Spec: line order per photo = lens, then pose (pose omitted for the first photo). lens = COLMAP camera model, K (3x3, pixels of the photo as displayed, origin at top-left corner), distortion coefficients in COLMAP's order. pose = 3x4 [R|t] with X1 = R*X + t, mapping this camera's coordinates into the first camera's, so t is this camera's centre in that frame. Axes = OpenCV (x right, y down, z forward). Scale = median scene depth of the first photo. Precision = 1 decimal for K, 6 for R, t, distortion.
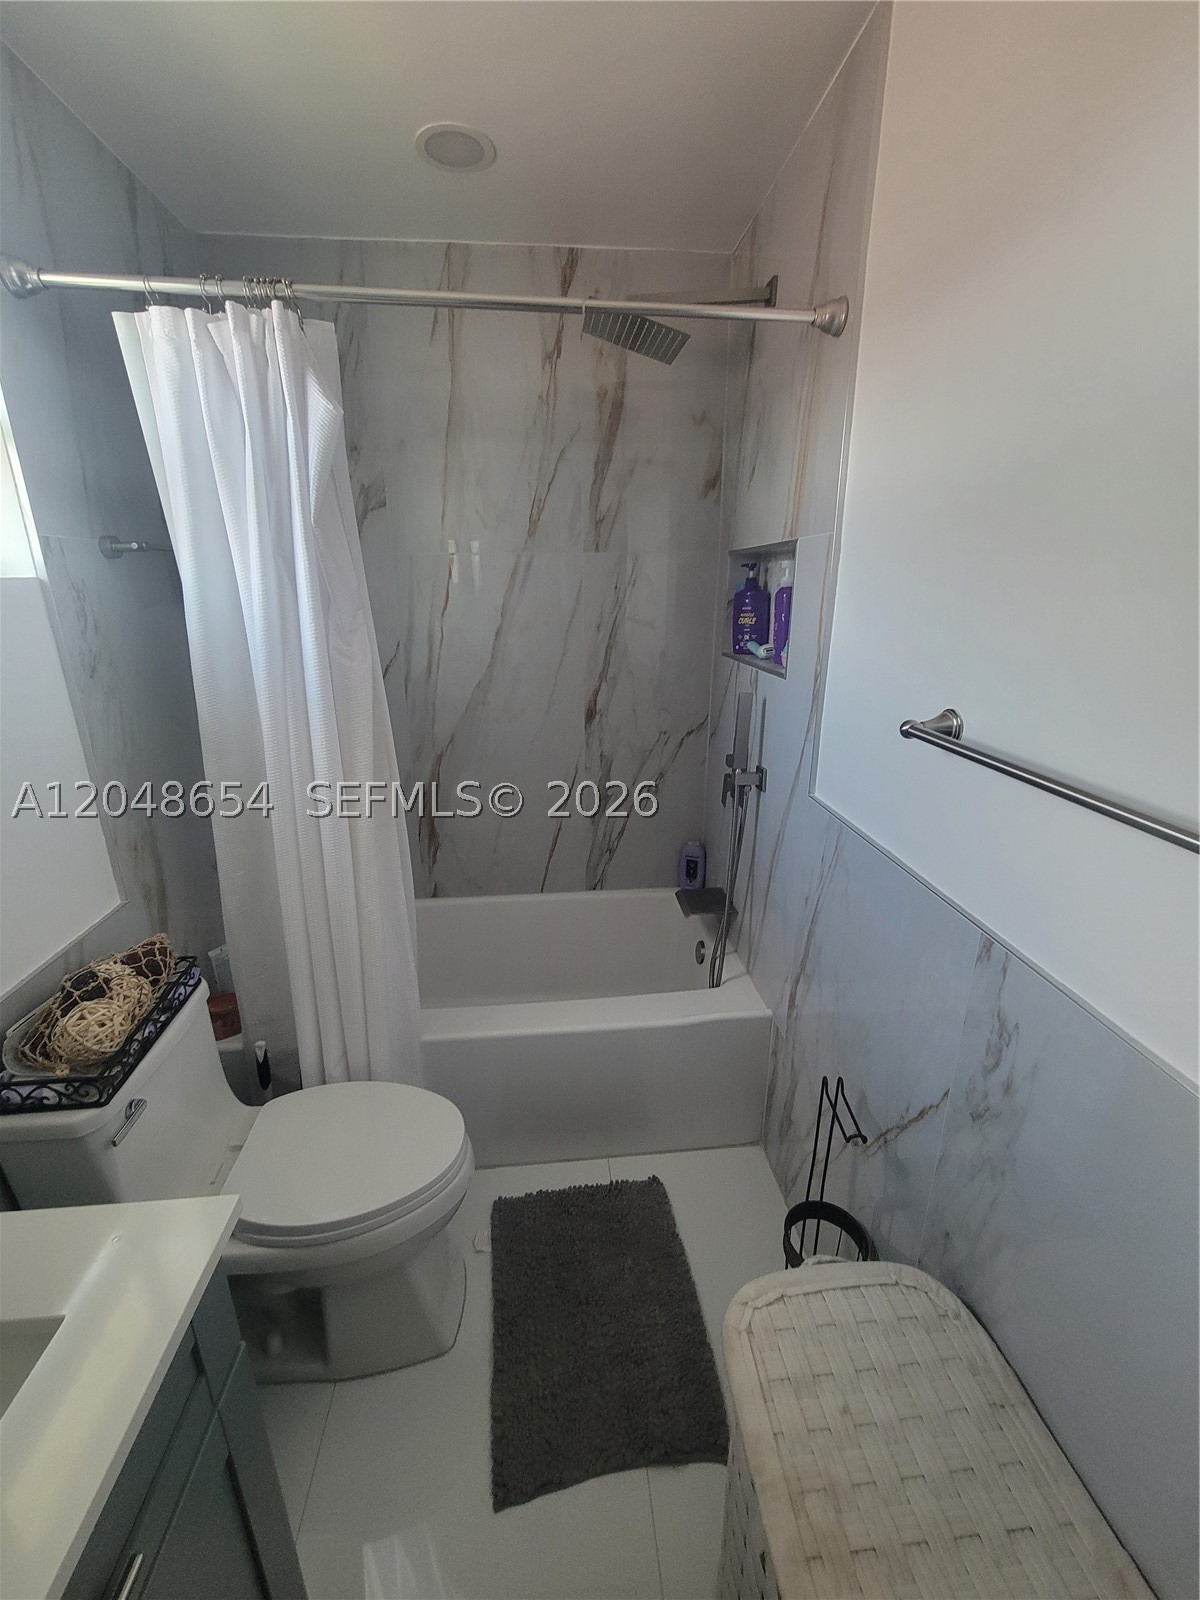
lens RADIAL K [[653.1, 0, 605.6], [0, 653.1, 782.4], [0, 0, 1]] dist [0.011764, -0.007235]
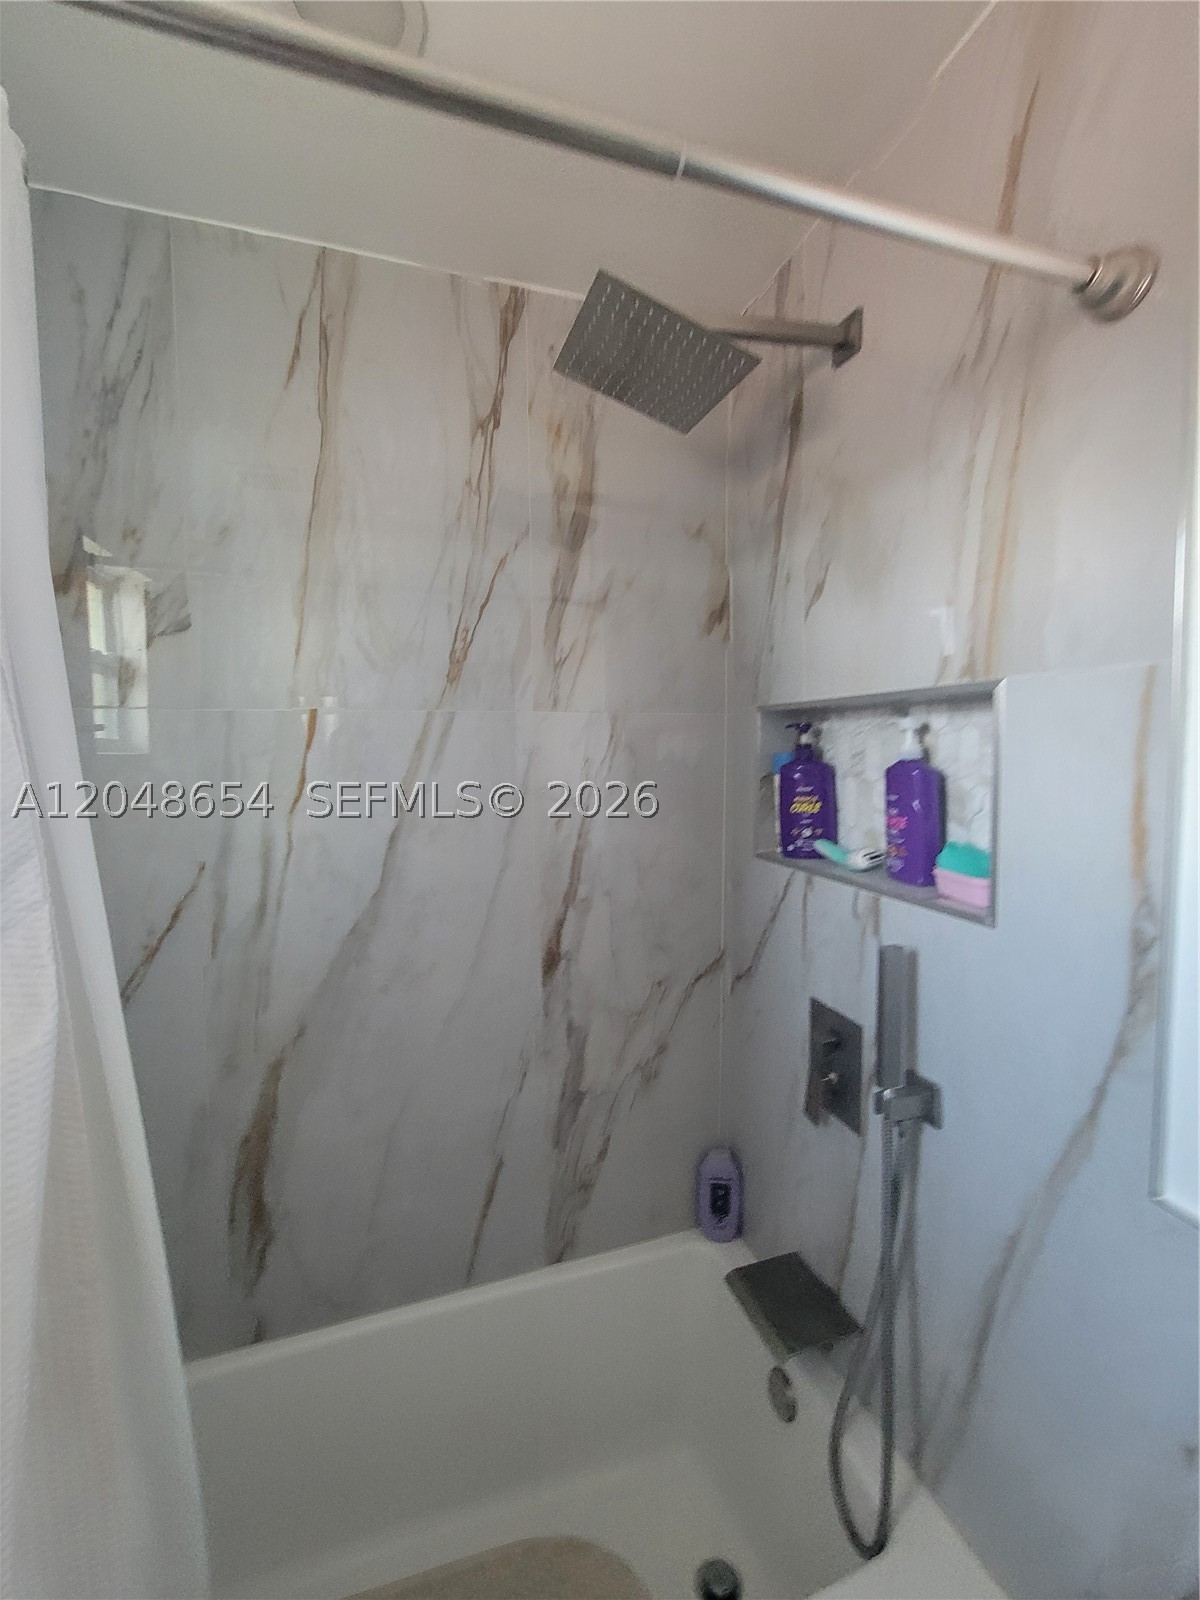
lens RADIAL K [[644.1, 0, 627.3], [0, 644.1, 797.7], [0, 0, 1]] dist [0.002869, -0.007397]
pose [[0.974905, -0.026655, 0.221018, -0.092112], [0.077308, 0.971556, -0.223834, -0.125711], [-0.208765, 0.235303, 0.949236, 0.424144]]
